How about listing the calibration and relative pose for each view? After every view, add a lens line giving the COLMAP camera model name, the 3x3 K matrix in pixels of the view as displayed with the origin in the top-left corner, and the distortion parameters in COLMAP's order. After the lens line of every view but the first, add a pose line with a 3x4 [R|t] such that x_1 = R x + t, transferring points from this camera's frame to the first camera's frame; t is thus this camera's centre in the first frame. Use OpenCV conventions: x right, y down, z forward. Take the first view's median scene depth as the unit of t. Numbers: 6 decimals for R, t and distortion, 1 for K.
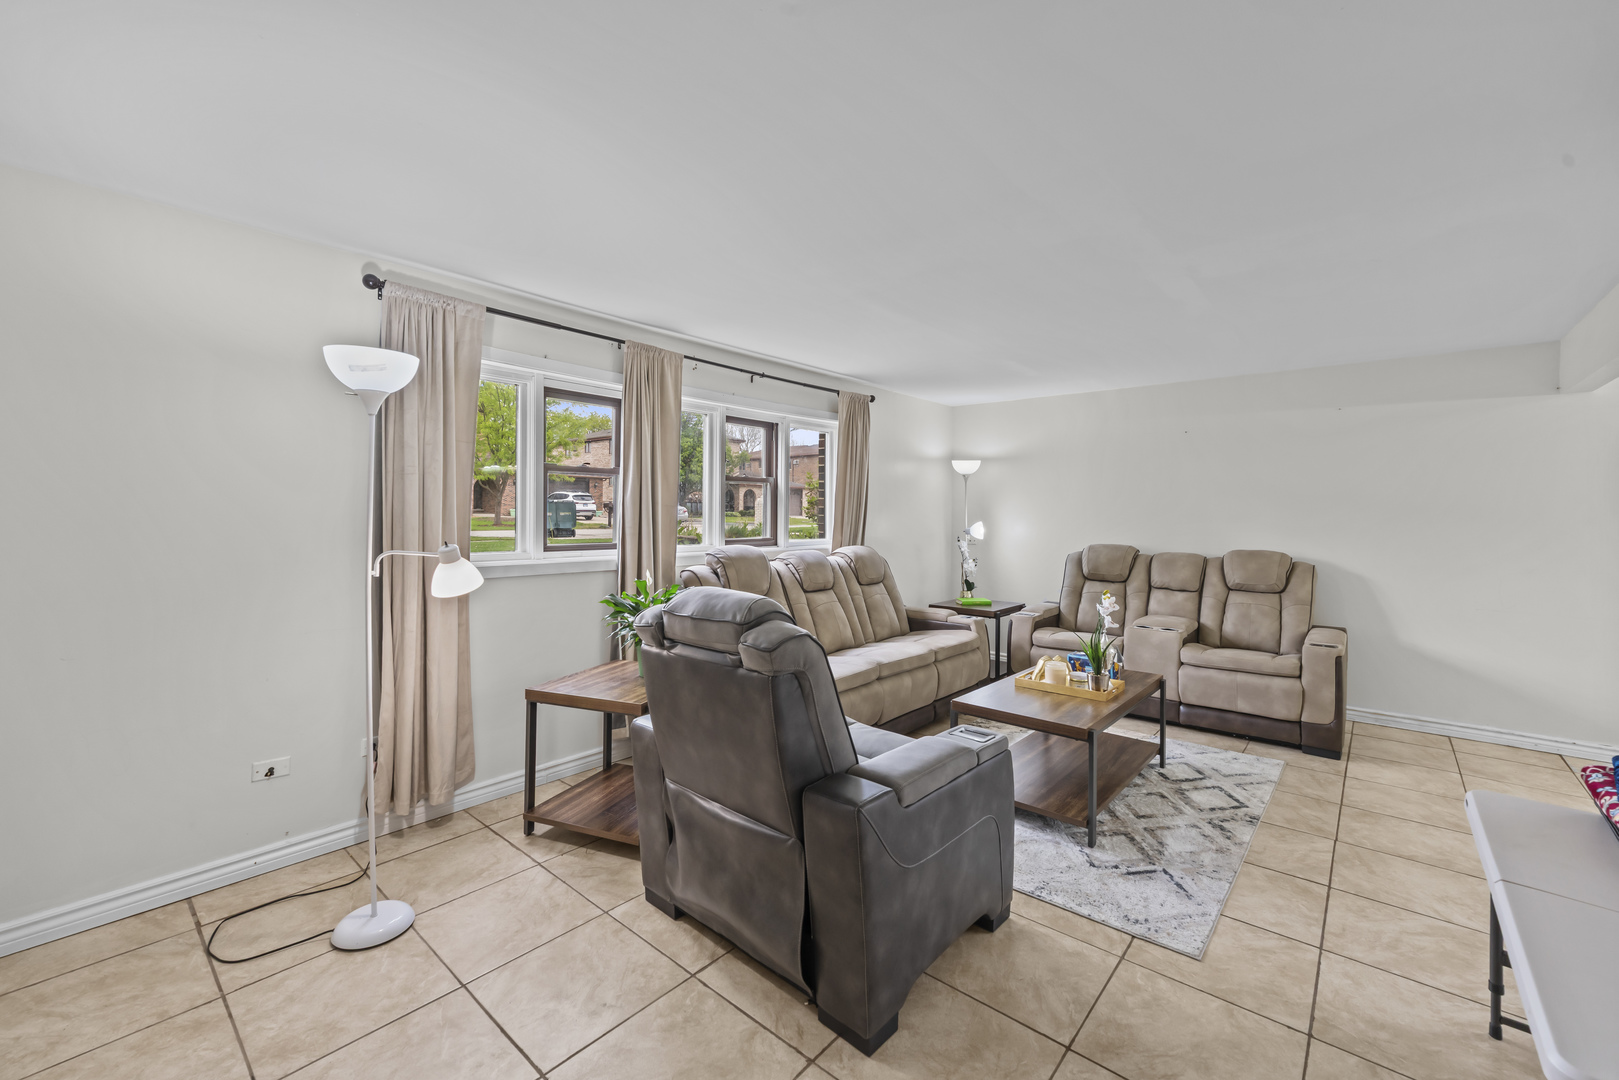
lens RADIAL K [[661.7, 0, 808.4], [0, 661.7, 519.9], [0, 0, 1]] dist [-0.001754, -0.000173]
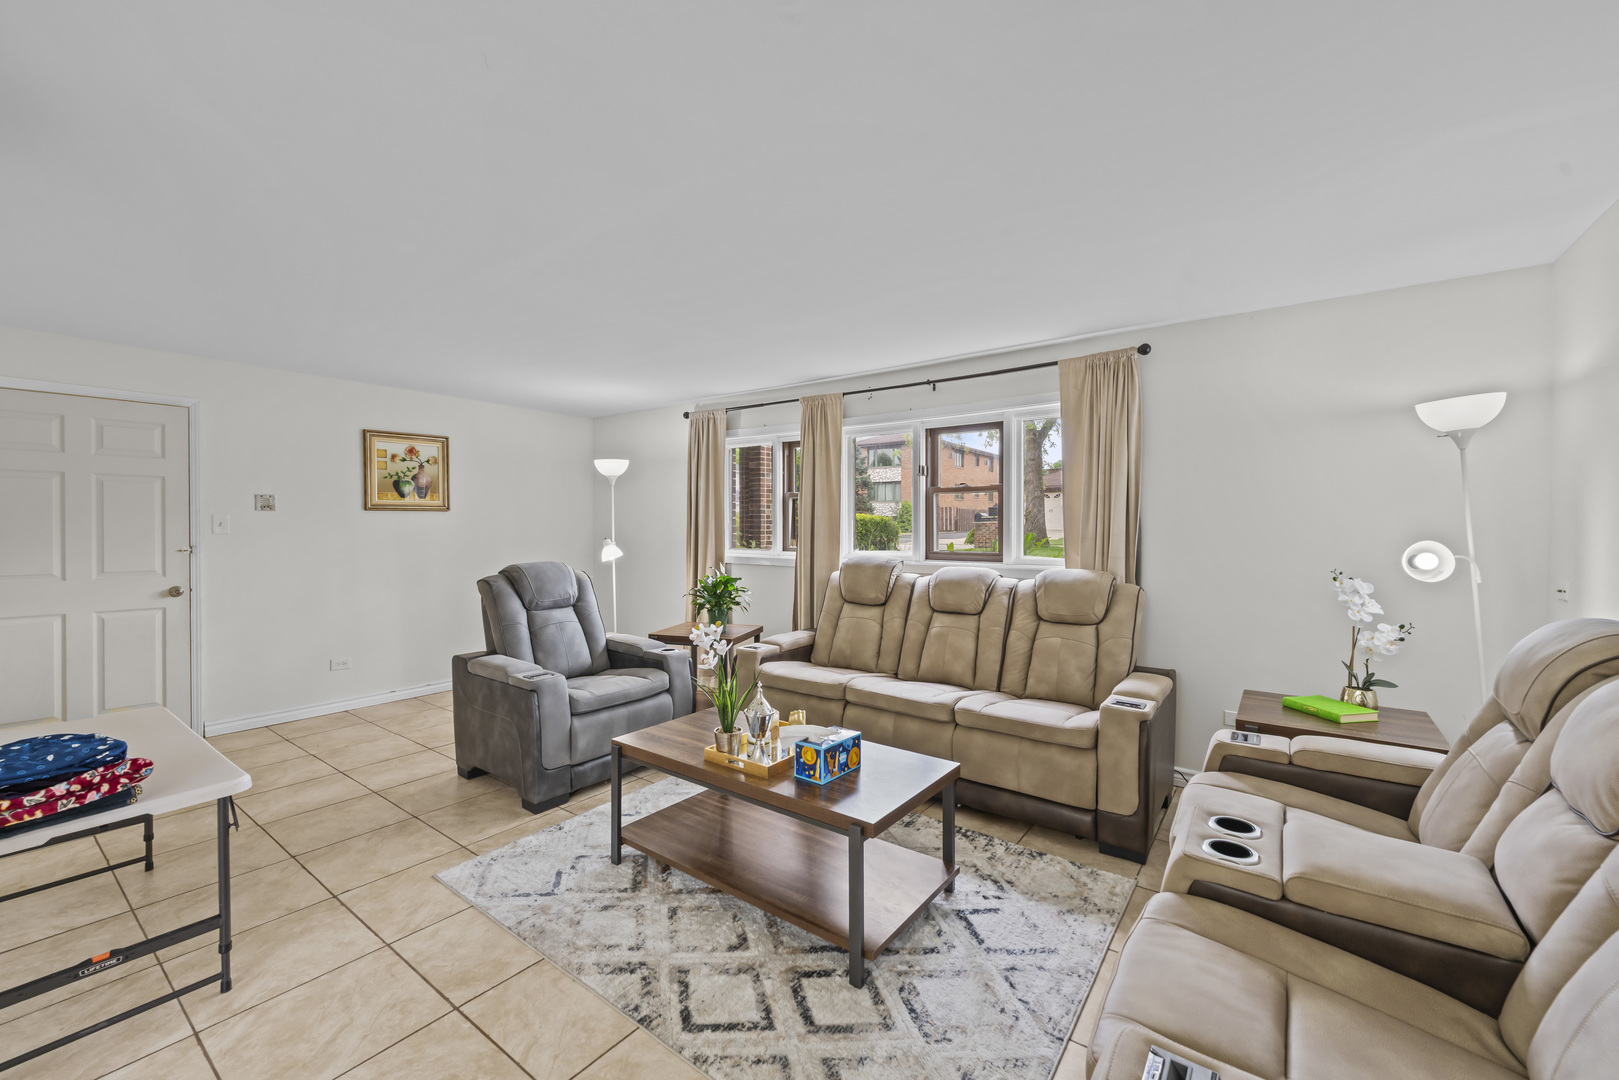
lens RADIAL K [[653.9, 0, 808.0], [0, 653.9, 537.6], [0, 0, 1]] dist [-0.000003, 0.000065]
pose [[0.070839, 0.011900, -0.997417, 1.287574], [-0.008433, 0.999900, 0.011331, -0.001191], [0.997452, 0.007609, 0.070933, 1.108435]]
